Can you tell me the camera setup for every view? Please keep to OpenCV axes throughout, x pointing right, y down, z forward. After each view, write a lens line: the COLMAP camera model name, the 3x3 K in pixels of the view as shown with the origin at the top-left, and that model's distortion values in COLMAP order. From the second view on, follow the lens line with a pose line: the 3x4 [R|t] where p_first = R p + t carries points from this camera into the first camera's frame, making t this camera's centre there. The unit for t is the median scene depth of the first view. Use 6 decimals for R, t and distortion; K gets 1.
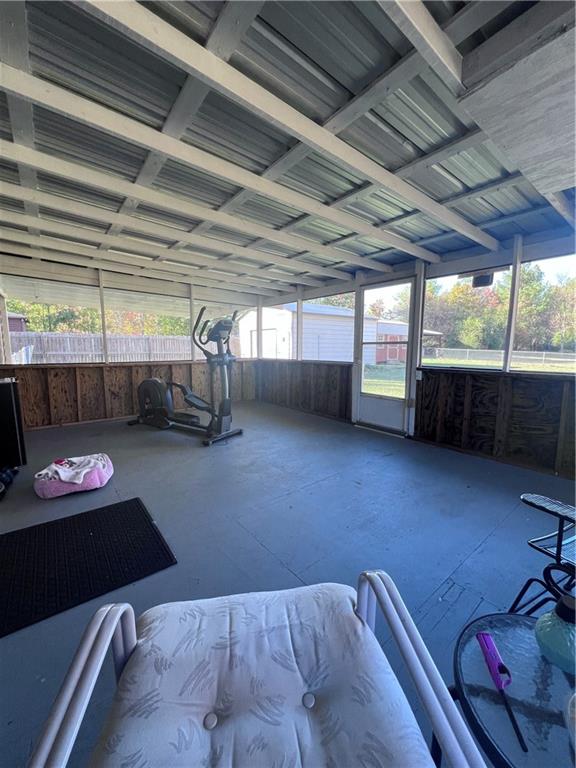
lens RADIAL K [[306.6, 0, 291.8], [0, 306.6, 384.5], [0, 0, 1]] dist [-0.003940, 0.000952]
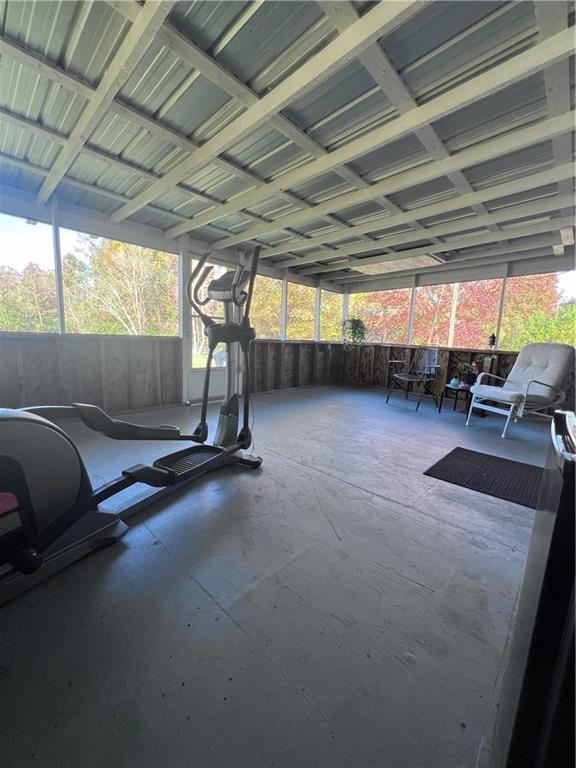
lens RADIAL K [[306.6, 0, 290.7], [0, 306.6, 386.7], [0, 0, 1]] dist [-0.003940, 0.000952]
pose [[-0.146515, -0.174813, 0.973640, -0.746008], [0.069992, 0.979962, 0.186481, -0.072840], [-0.986729, 0.095469, -0.131343, 0.833105]]
